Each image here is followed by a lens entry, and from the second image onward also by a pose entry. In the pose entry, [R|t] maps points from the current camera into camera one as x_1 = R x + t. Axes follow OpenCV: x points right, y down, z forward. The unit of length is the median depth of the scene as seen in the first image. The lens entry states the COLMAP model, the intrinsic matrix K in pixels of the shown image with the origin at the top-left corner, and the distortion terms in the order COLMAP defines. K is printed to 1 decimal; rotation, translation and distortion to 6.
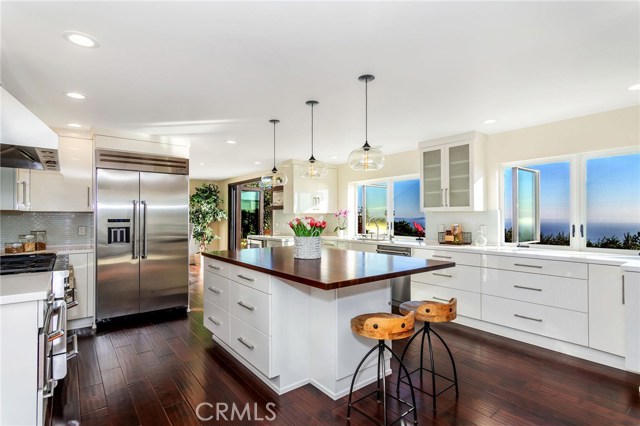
lens RADIAL K [[320.2, 0, 320.0], [0, 320.2, 213.0], [0, 0, 1]] dist [0.001361, 0.000162]
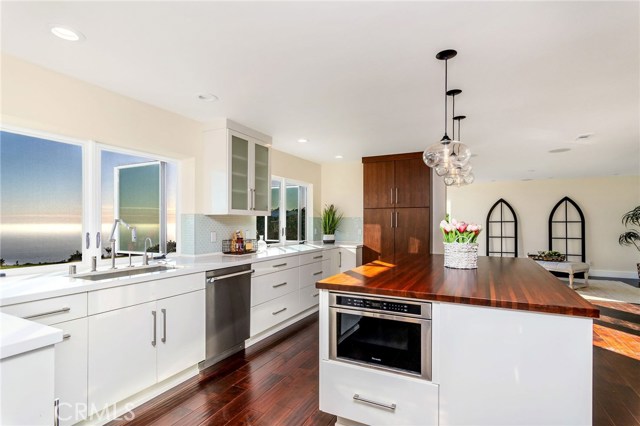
lens RADIAL K [[319.9, 0, 320.7], [0, 319.9, 224.4], [0, 0, 1]] dist [-0.000131, -0.000020]
pose [[-0.423296, 0.000282, 0.905991, -0.472086], [-0.008079, 0.999959, -0.004086, 0.021343], [-0.905955, -0.009050, -0.423277, 1.209335]]
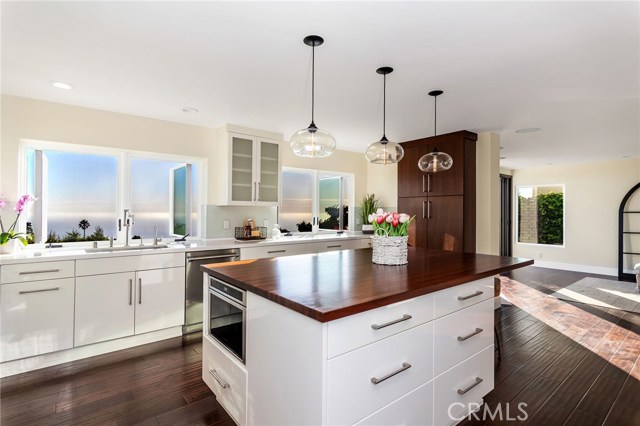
lens RADIAL K [[320.2, 0, 320.0], [0, 320.2, 213.0], [0, 0, 1]] dist [0.001361, 0.000162]
pose [[-0.007187, 0.001708, 0.999973, -0.584462], [-0.013503, 0.999907, -0.001805, 0.015524], [-0.999883, -0.013515, -0.007163, 0.824063]]
